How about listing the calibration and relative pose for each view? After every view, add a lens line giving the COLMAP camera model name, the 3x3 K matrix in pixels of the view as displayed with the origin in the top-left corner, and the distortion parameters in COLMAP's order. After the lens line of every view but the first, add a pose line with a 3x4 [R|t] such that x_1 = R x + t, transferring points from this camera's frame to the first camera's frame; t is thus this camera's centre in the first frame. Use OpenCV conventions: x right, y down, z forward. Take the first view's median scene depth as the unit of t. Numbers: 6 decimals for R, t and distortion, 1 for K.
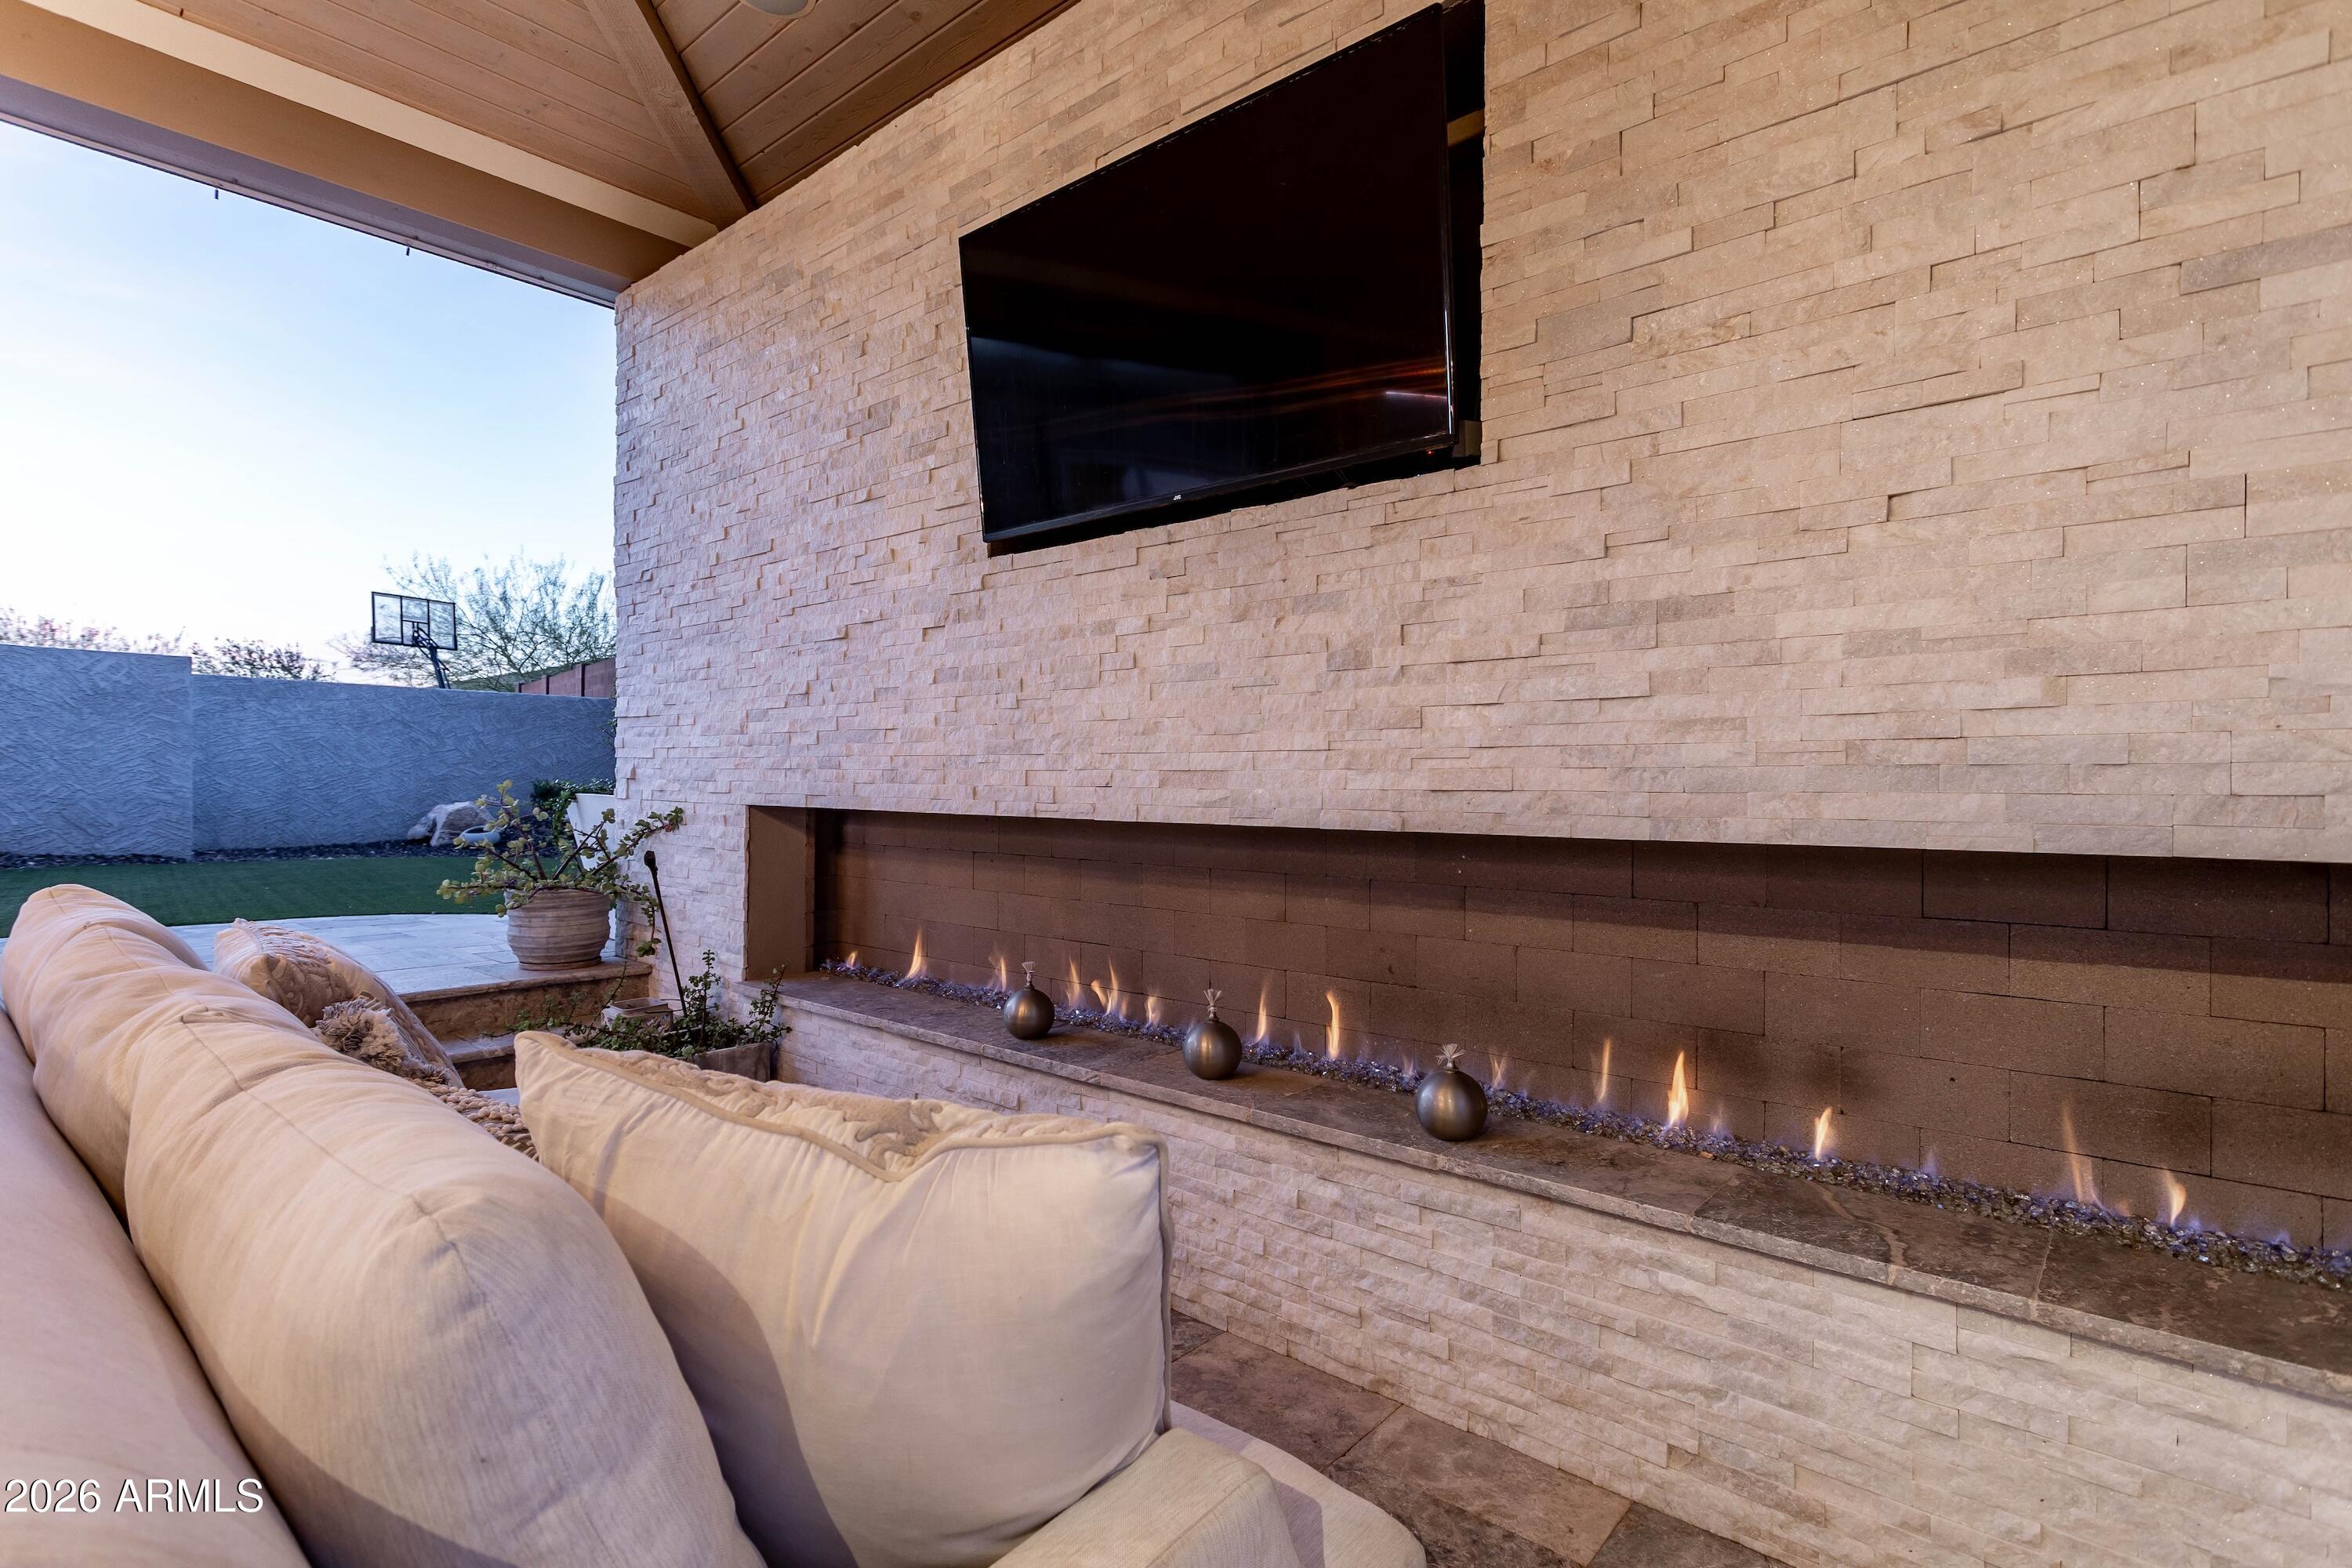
lens RADIAL K [[1127.7, 0, 1176.0], [0, 1127.7, 784.0], [0, 0, 1]] dist [0.003855, 0.001315]
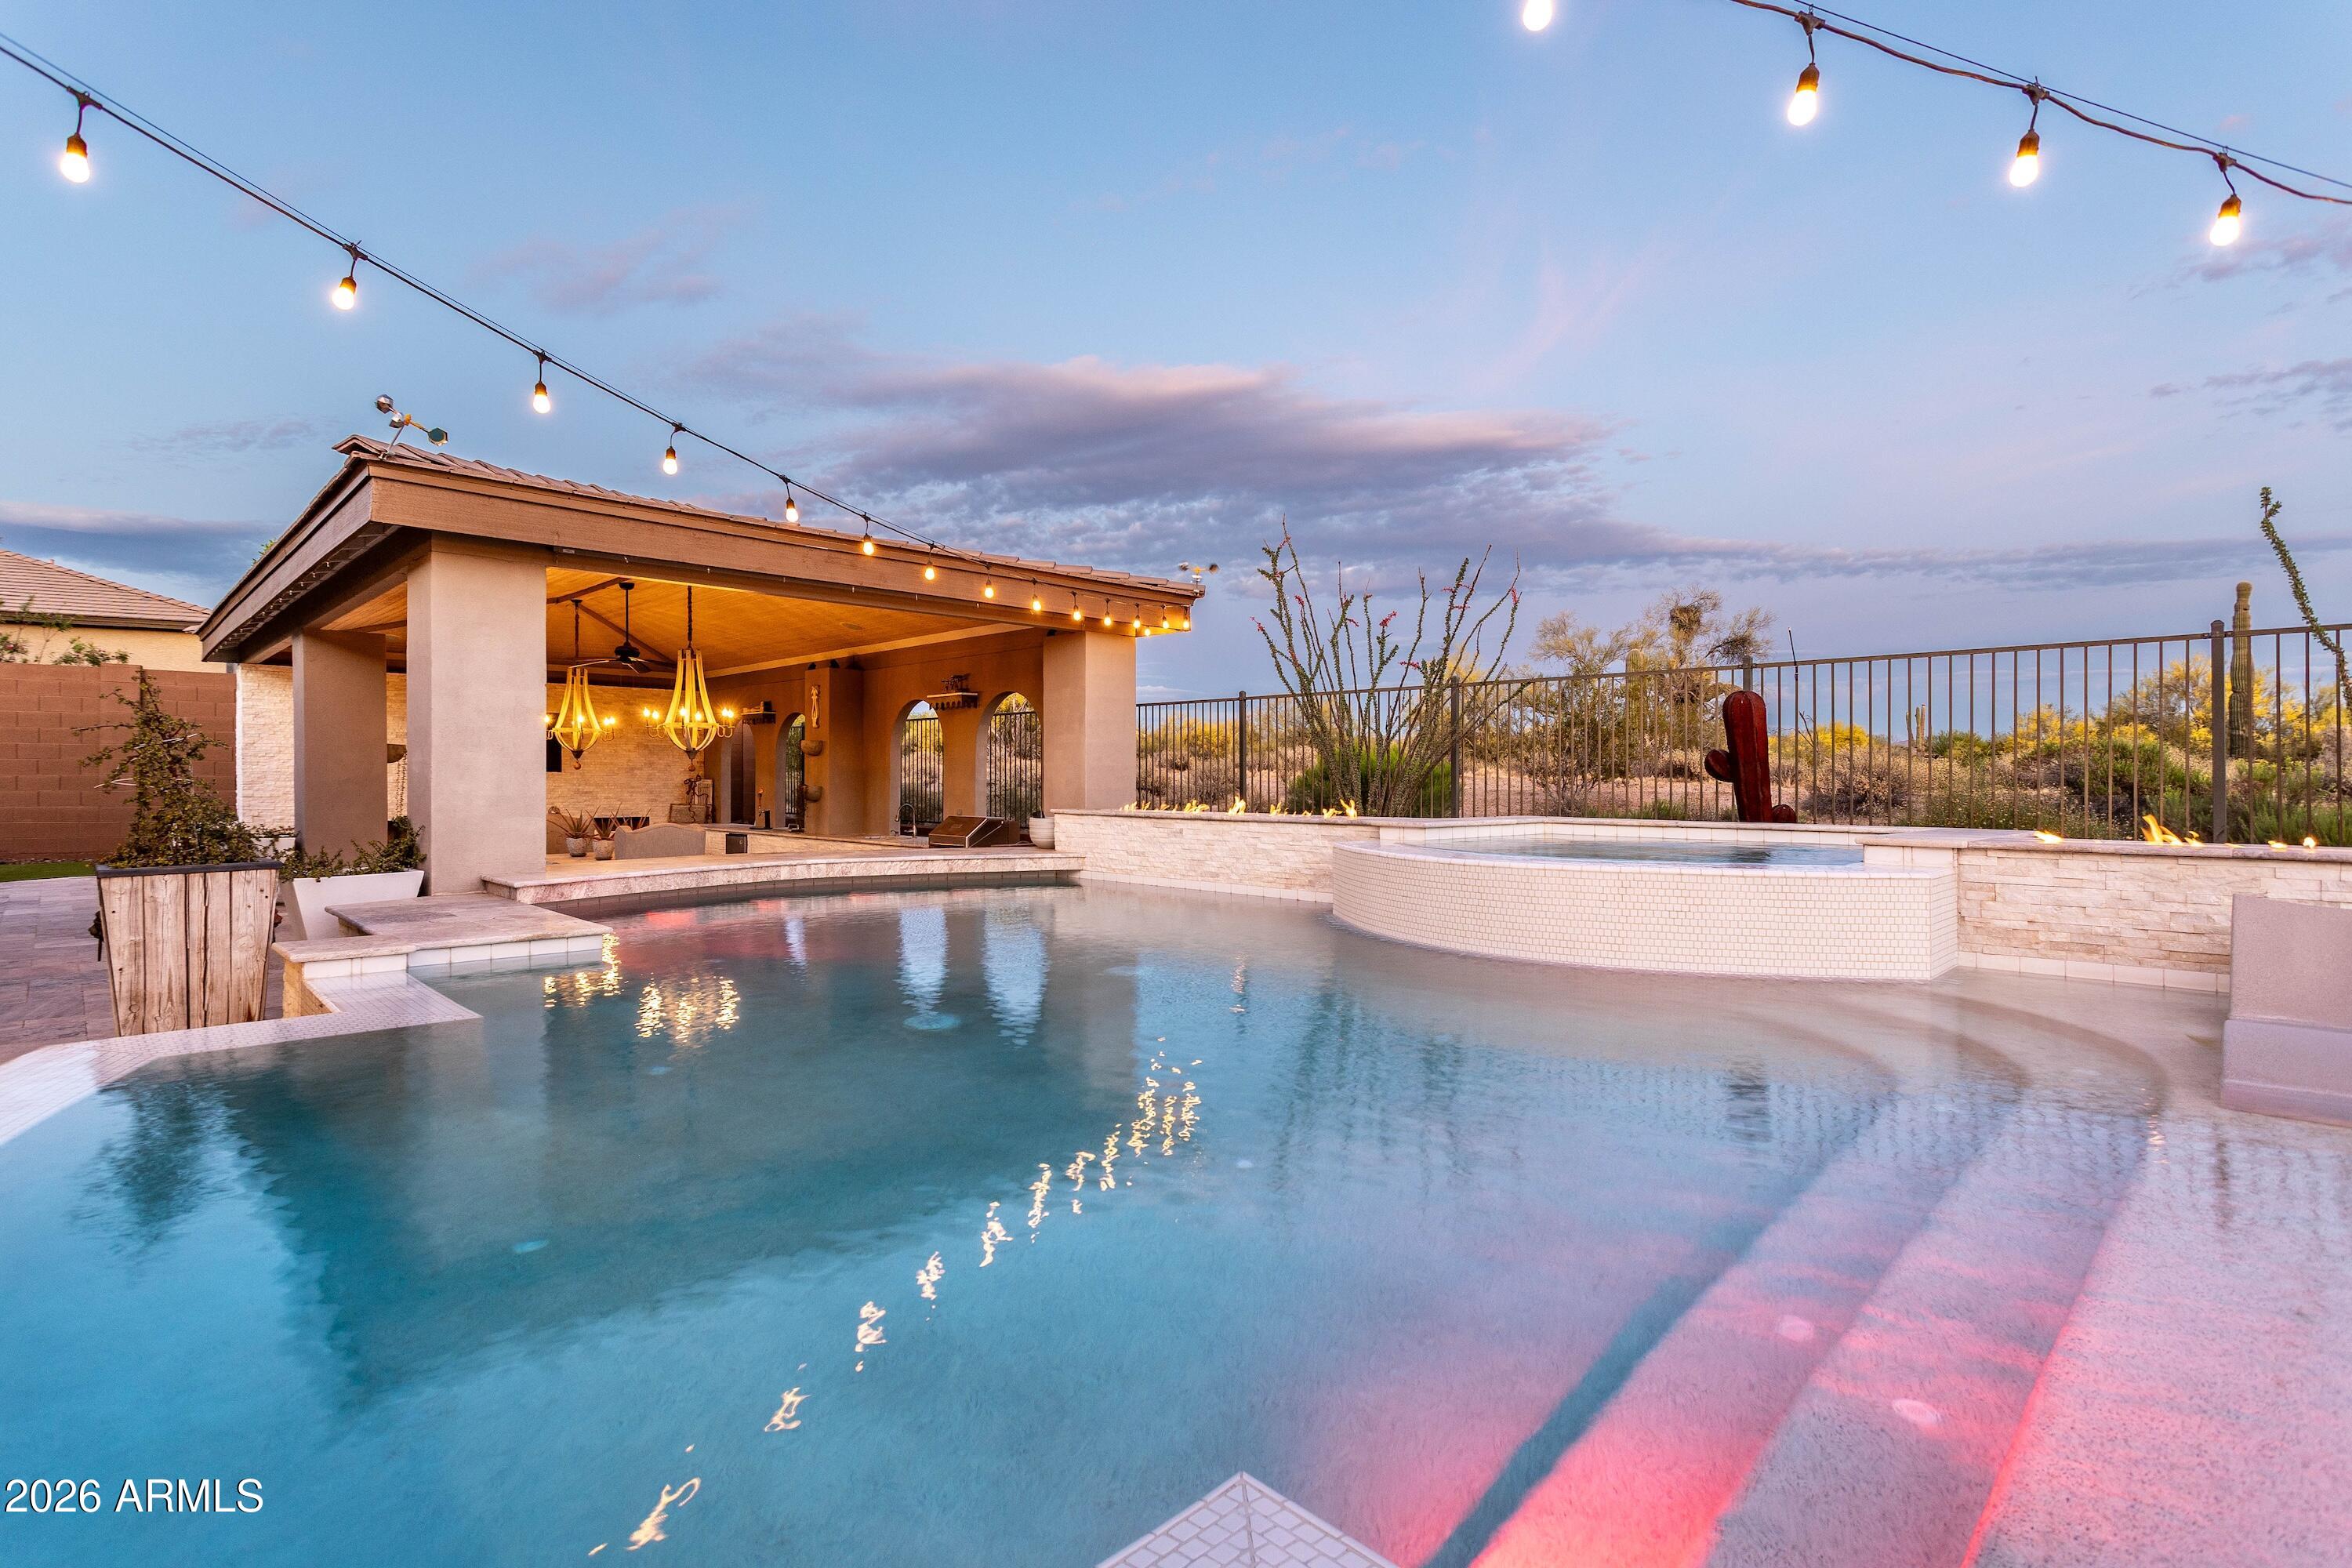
lens RADIAL K [[1127.7, 0, 1176.0], [0, 1127.7, 784.0], [0, 0, 1]] dist [0.003855, 0.001315]
pose [[0.077693, -0.001864, 0.996976, -7.663456], [0.003306, 0.999993, 0.001612, -0.207634], [-0.996972, 0.003170, 0.077698, -4.129433]]
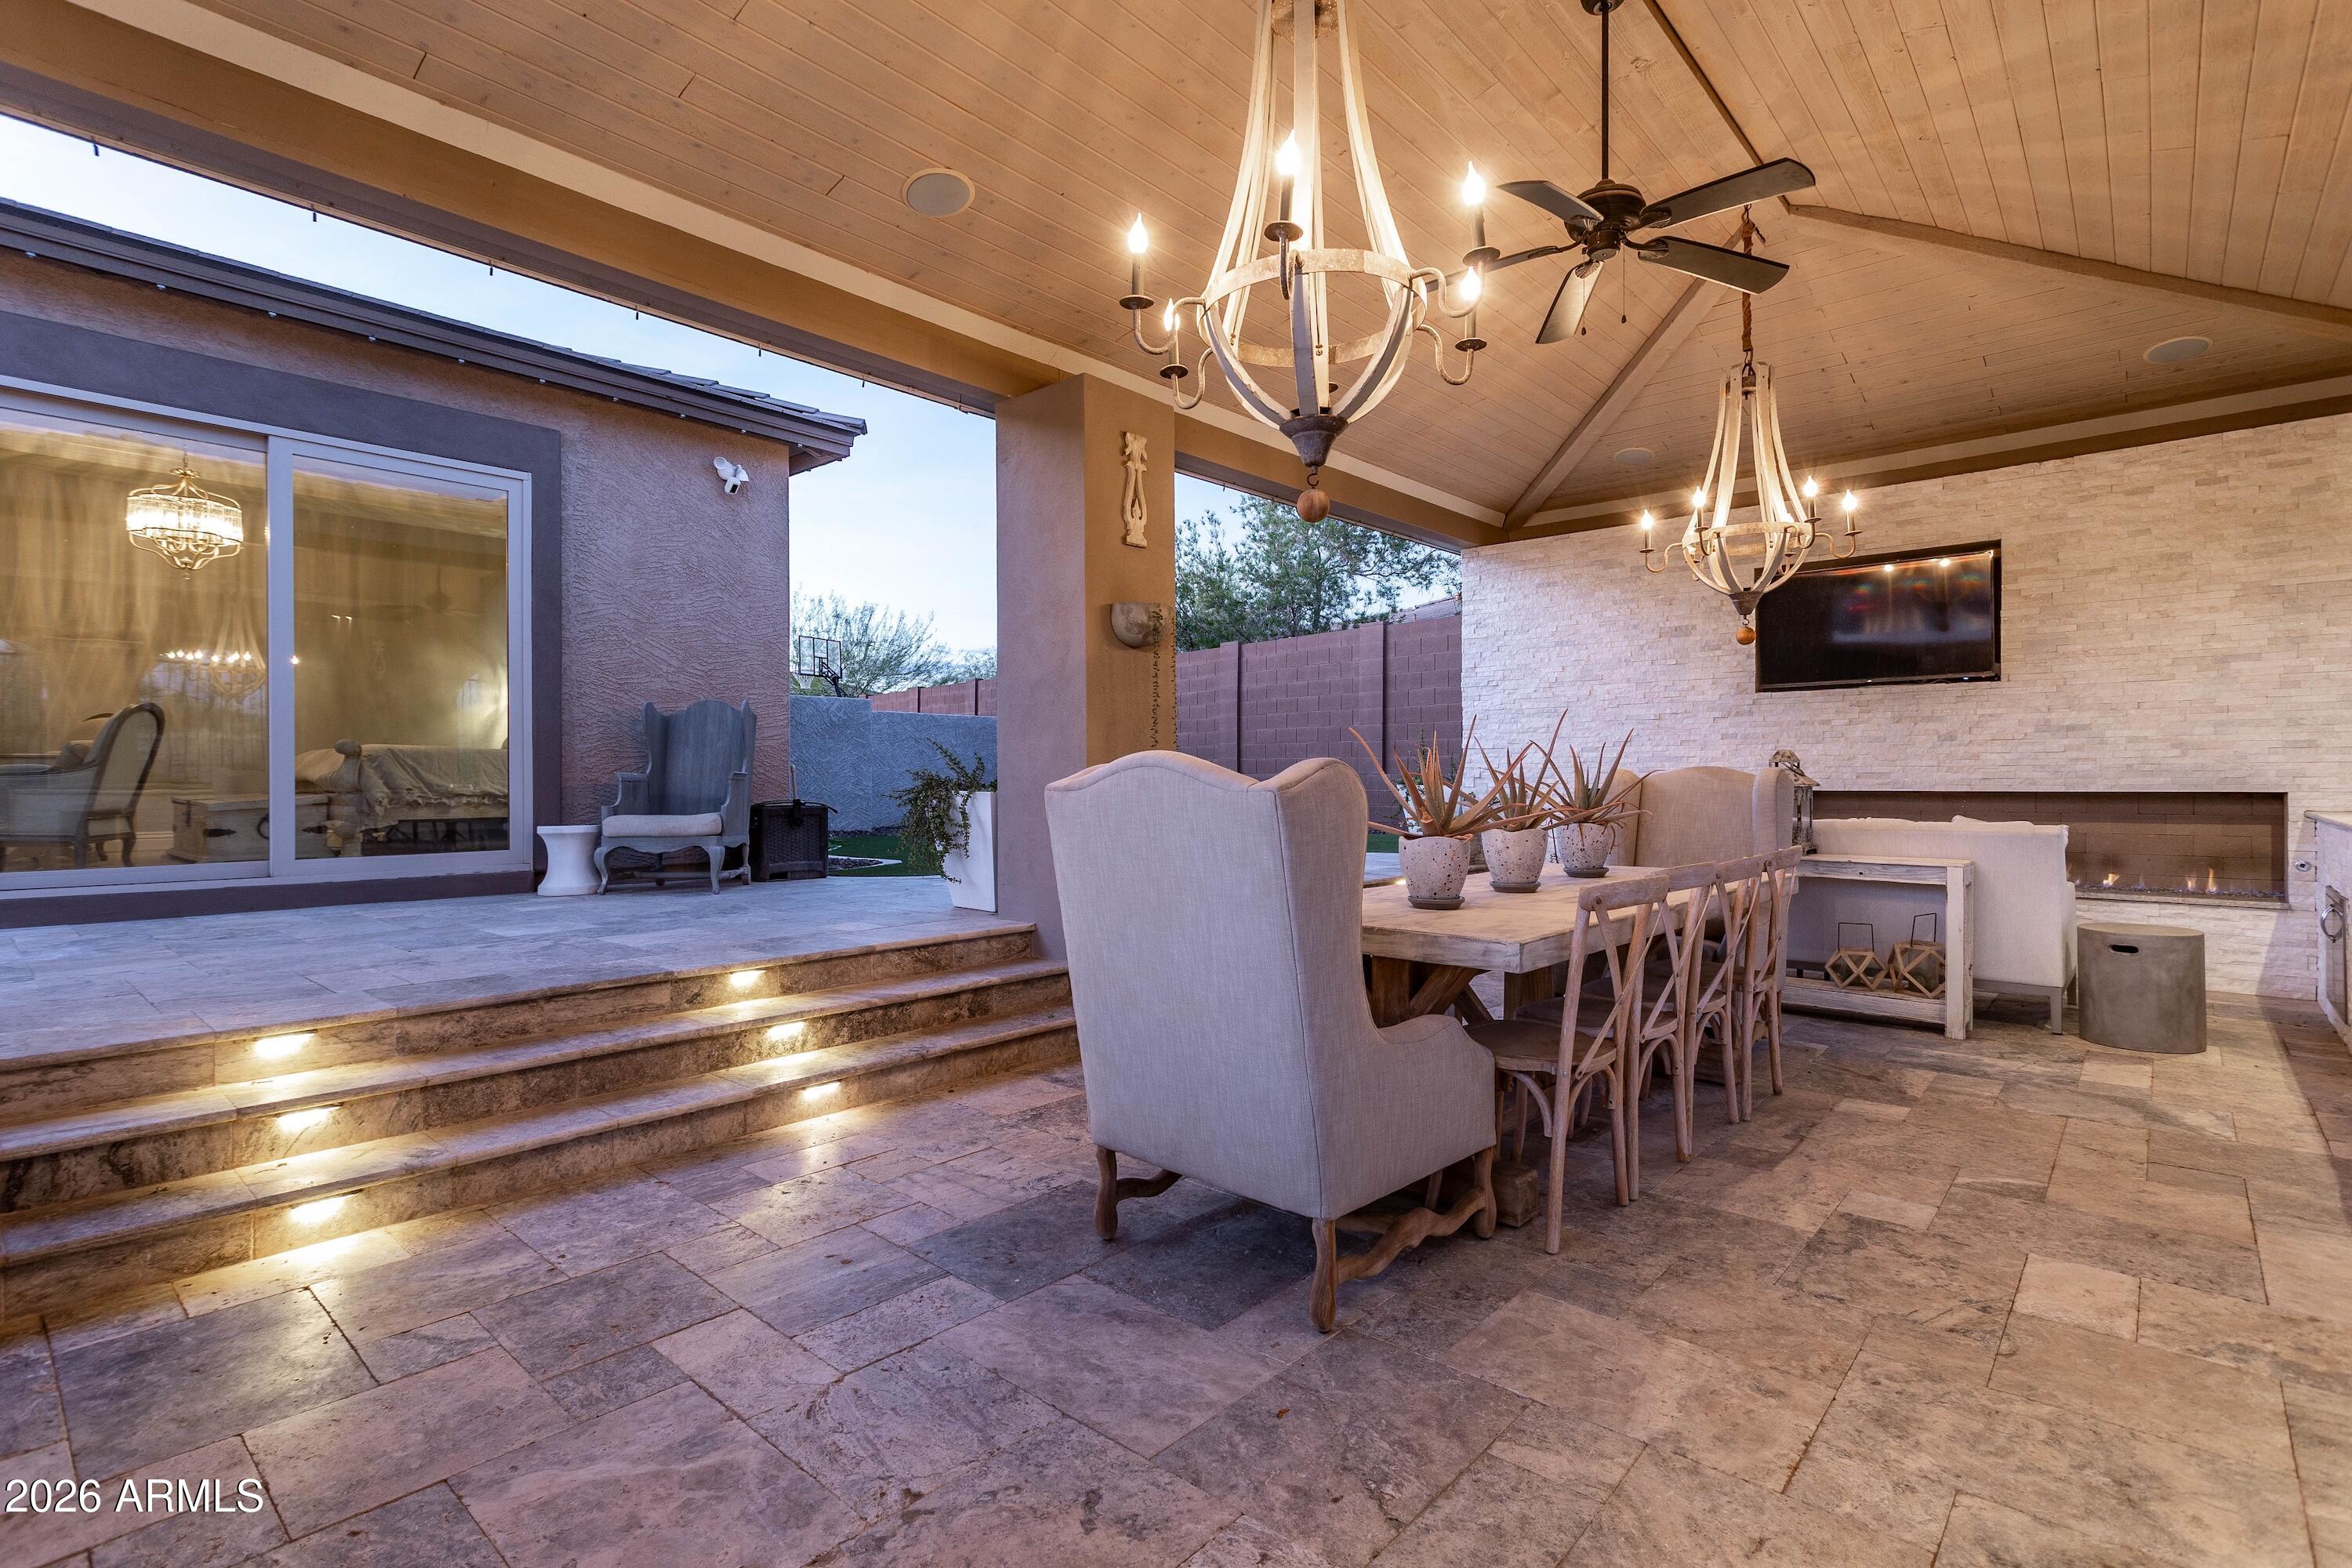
lens RADIAL K [[1098.0, 0, 1203.6], [0, 1098.0, 777.2], [0, 0, 1]] dist [0.001460, 0.001687]
pose [[0.999983, -0.002427, -0.005234, -2.164366], [0.002374, 0.999946, -0.010161, 0.031122], [0.005258, 0.010149, 0.999935, -2.365781]]
